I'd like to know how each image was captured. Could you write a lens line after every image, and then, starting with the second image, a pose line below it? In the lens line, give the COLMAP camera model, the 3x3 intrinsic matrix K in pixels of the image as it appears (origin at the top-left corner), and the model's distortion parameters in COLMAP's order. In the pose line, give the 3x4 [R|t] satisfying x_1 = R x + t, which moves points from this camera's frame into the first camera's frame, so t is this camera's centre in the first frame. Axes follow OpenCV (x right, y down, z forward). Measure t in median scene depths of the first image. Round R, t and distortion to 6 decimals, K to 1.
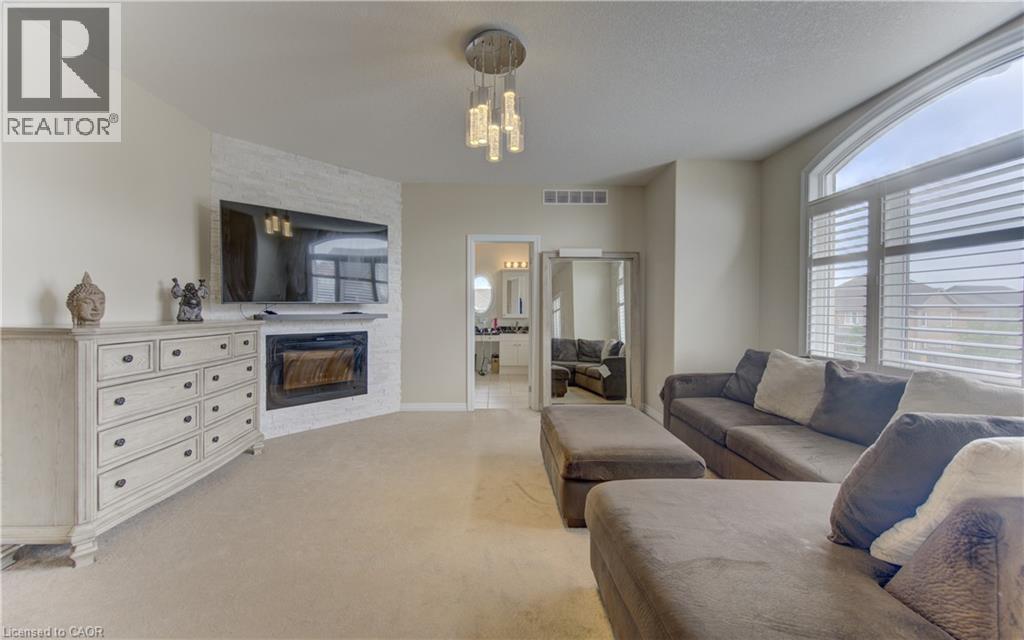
lens RADIAL K [[452.4, 0, 490.6], [0, 452.4, 317.1], [0, 0, 1]] dist [-0.015012, -0.000310]
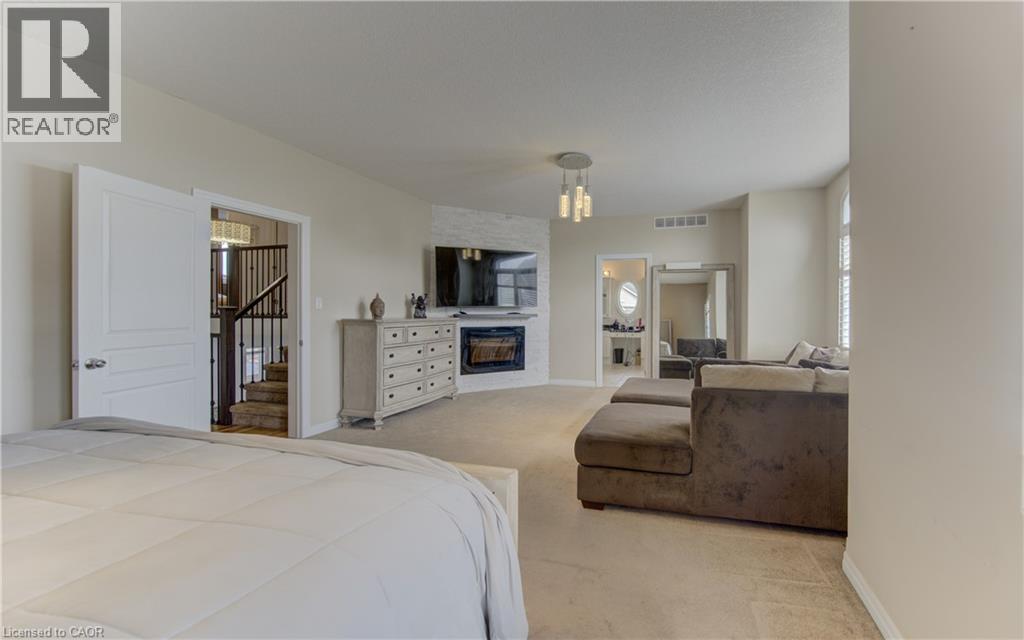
lens RADIAL K [[452.4, 0, 490.6], [0, 452.4, 317.1], [0, 0, 1]] dist [-0.015012, -0.000310]
pose [[0.911863, 0.005292, -0.410460, 0.262548], [-0.006444, 0.999978, -0.001424, 0.006530], [0.410444, 0.003943, 0.911877, -0.425721]]
